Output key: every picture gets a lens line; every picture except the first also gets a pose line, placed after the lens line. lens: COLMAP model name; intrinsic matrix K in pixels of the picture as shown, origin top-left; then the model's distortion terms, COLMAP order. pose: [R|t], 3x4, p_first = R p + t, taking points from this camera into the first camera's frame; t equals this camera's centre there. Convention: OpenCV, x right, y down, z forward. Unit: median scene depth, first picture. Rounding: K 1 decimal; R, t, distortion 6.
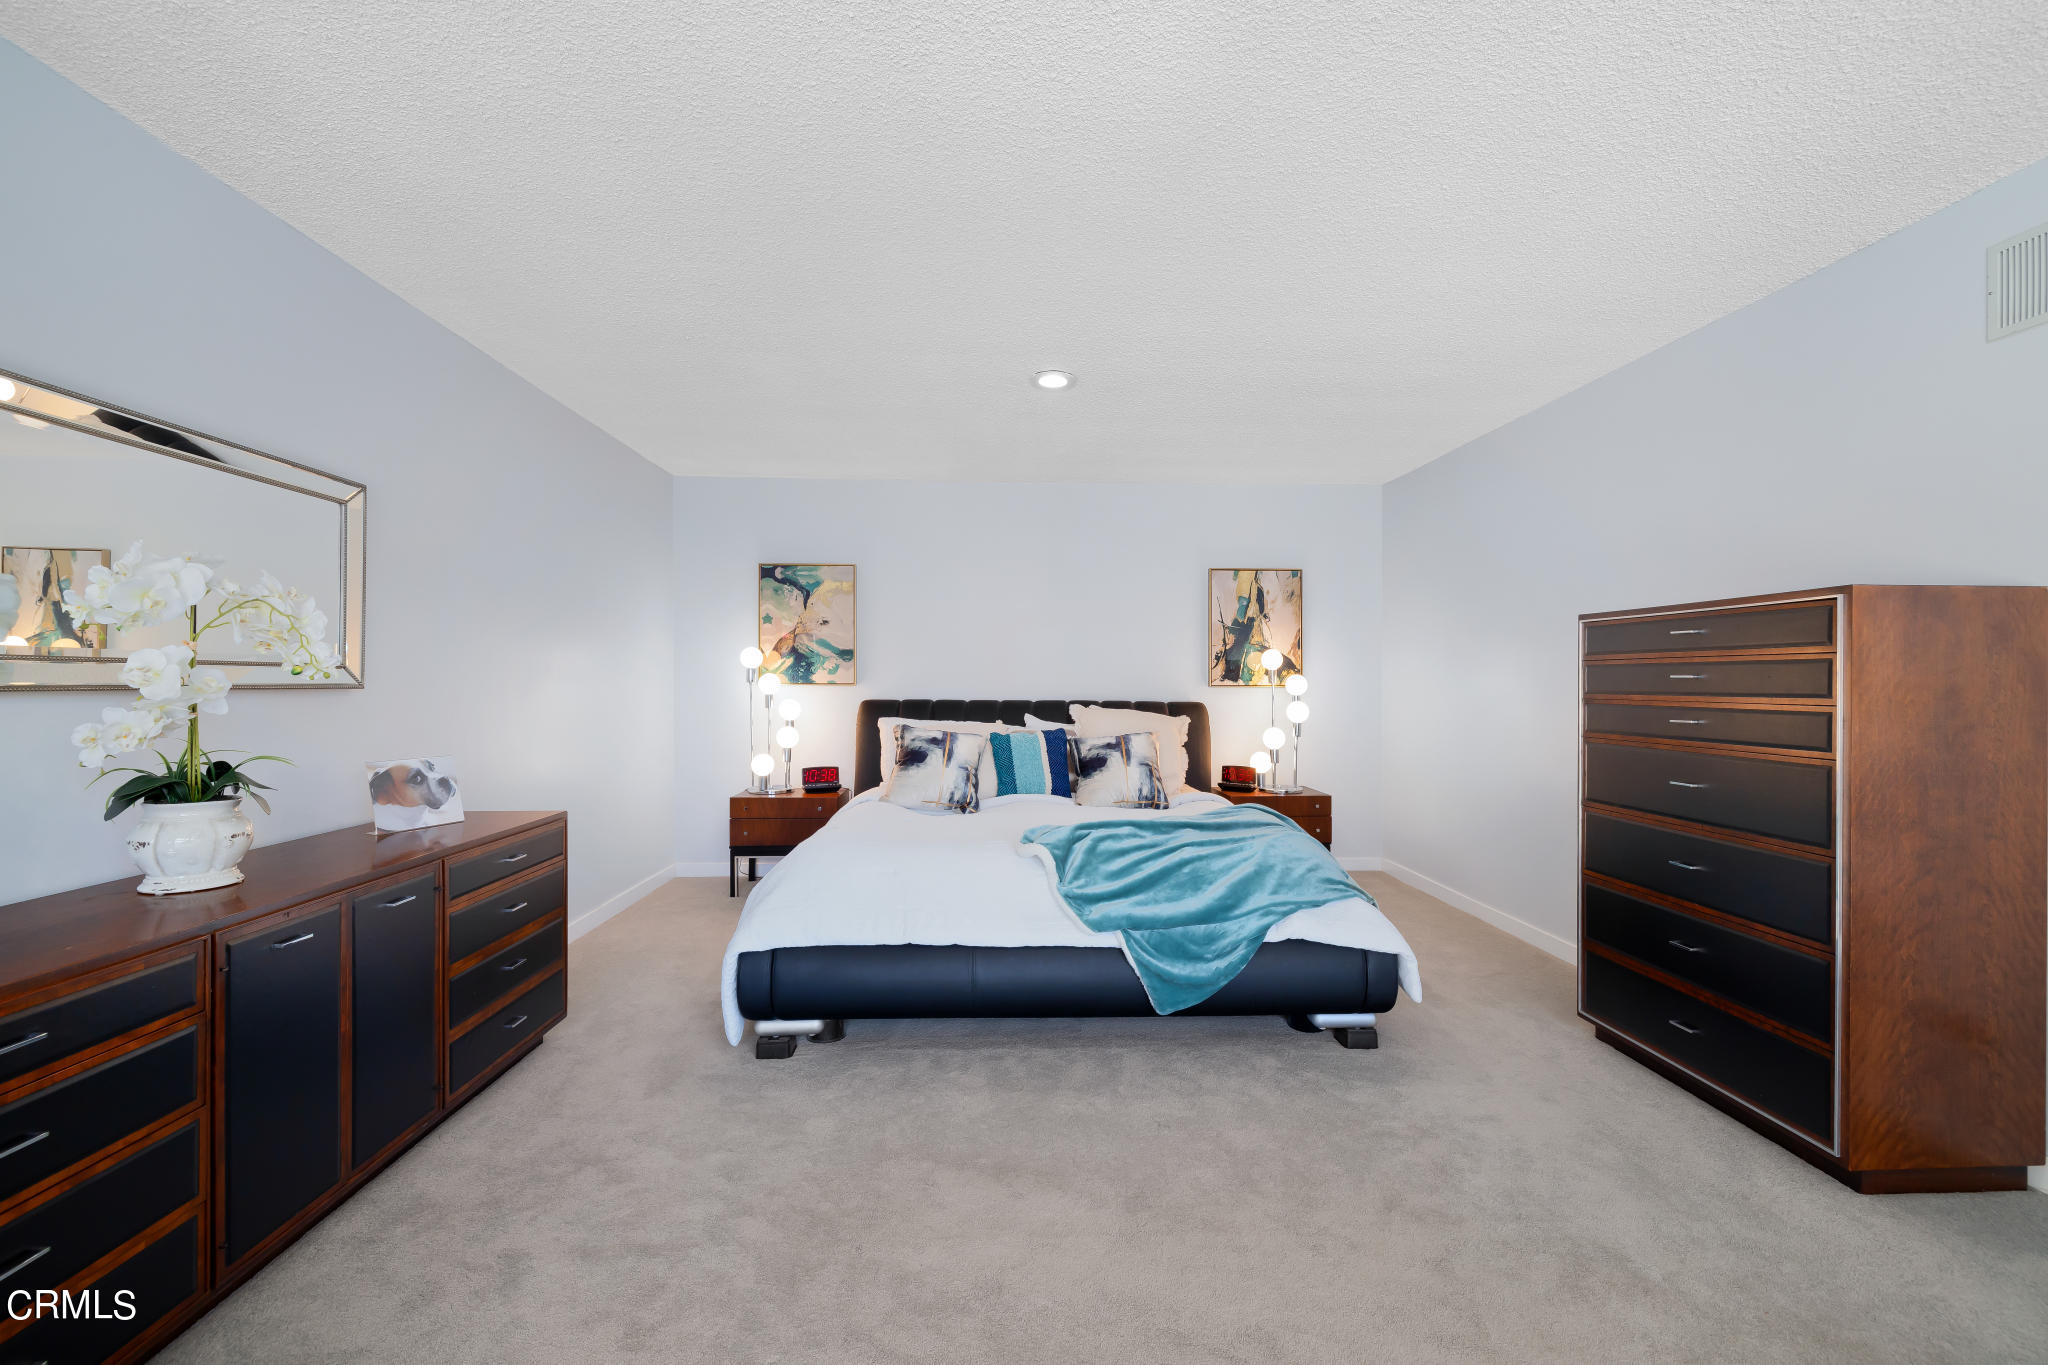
lens RADIAL K [[859.1, 0, 1024.0], [0, 859.1, 682.5], [0, 0, 1]] dist [0.002351, 0.000659]
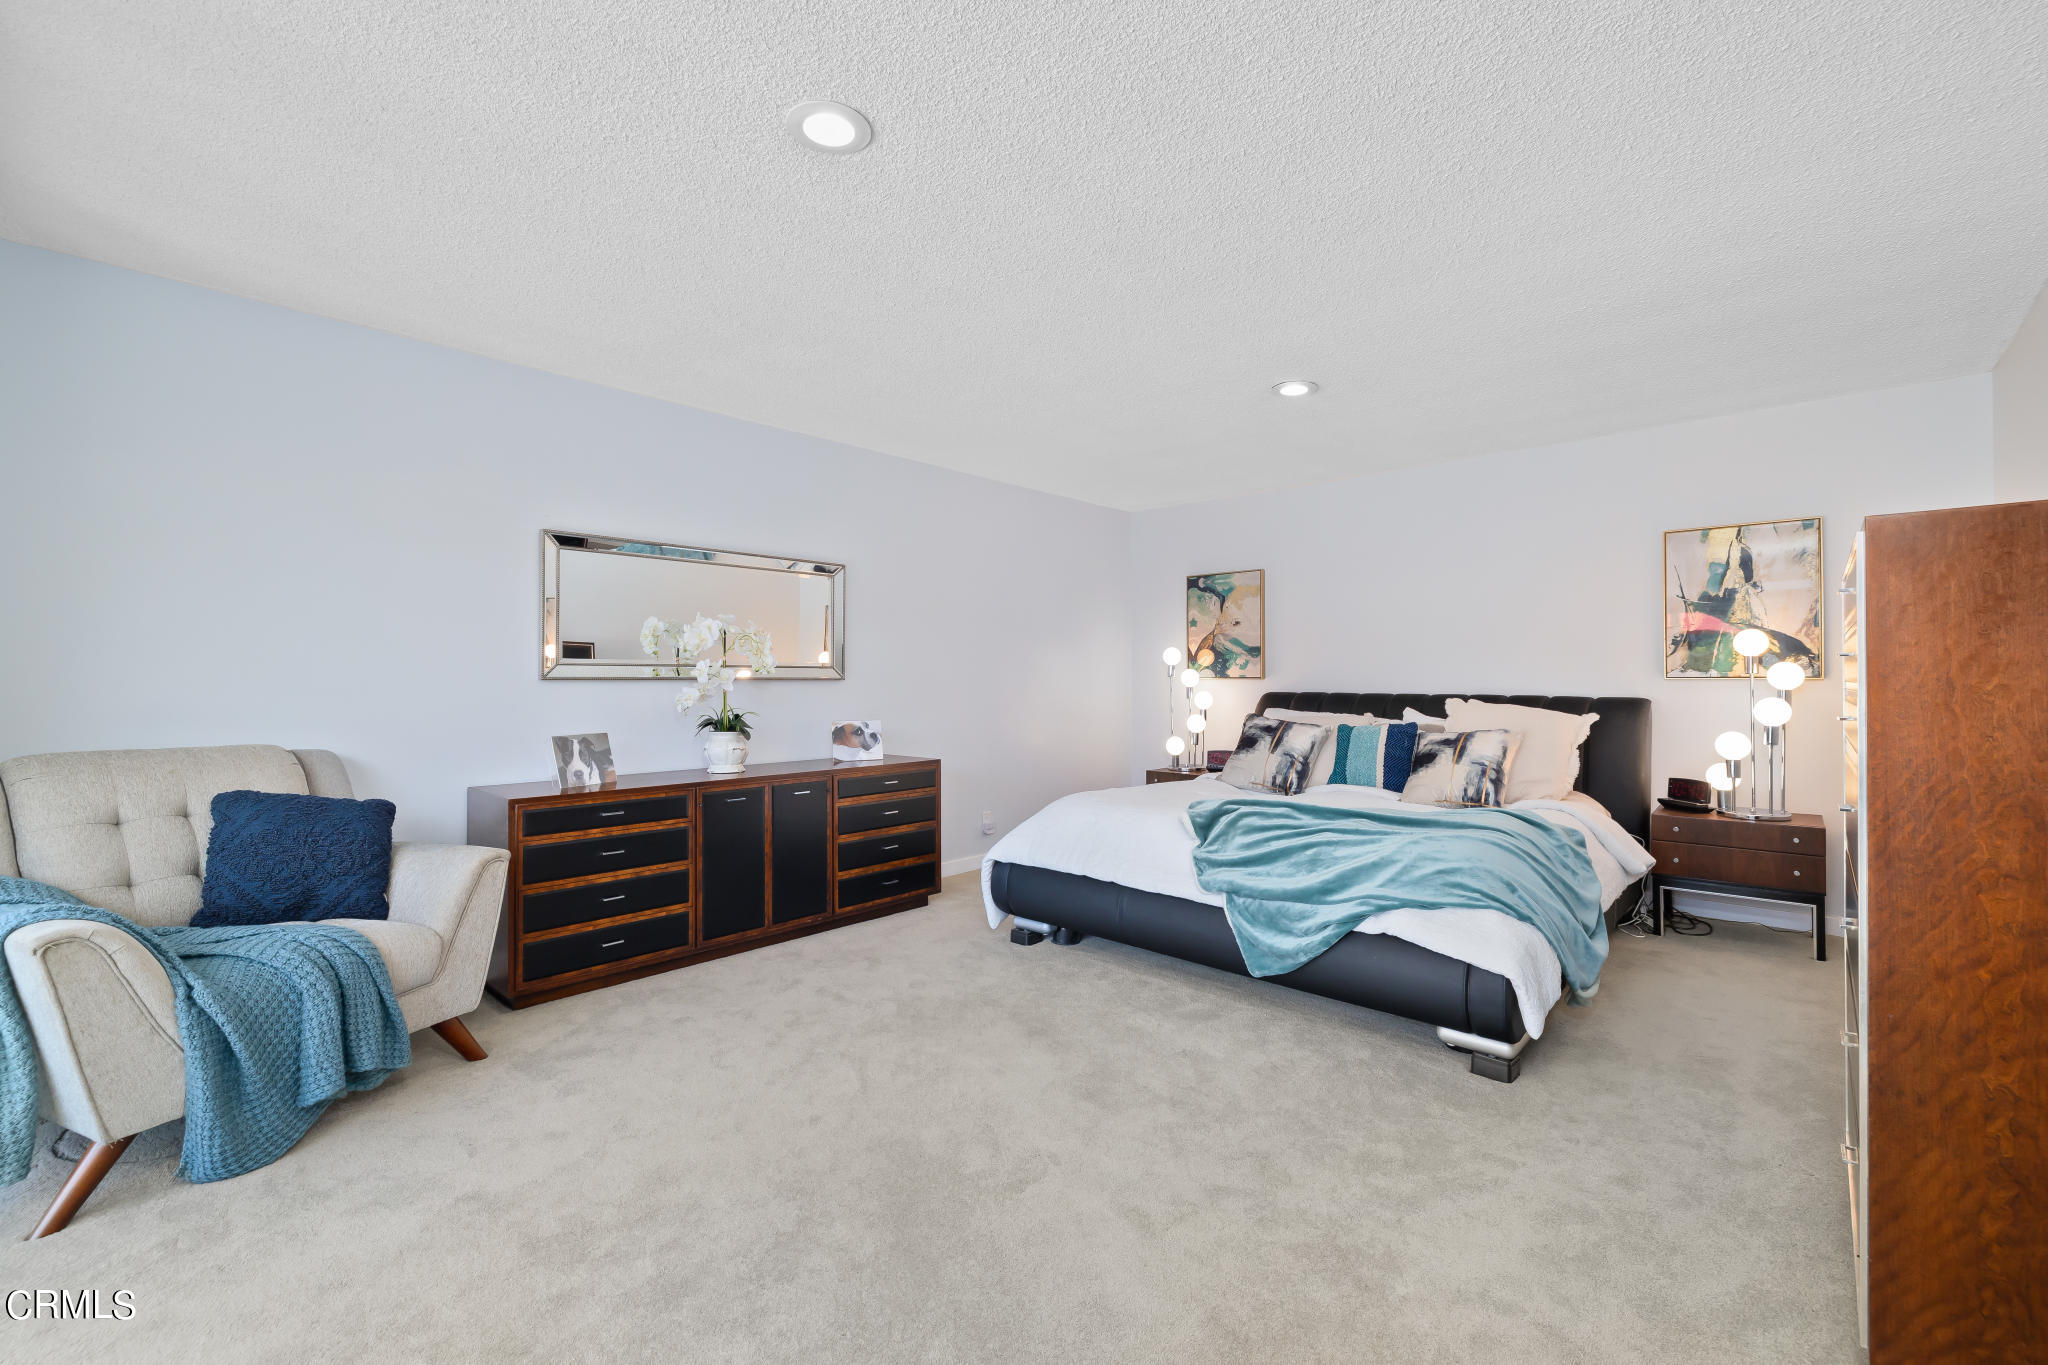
lens RADIAL K [[849.3, 0, 1024.0], [0, 849.3, 682.5], [0, 0, 1]] dist [0.000268, -0.000011]
pose [[0.705568, -0.001182, -0.708641, 0.664997], [0.003126, 0.999994, 0.001445, 0.009695], [0.708635, -0.003235, 0.705568, 0.029262]]
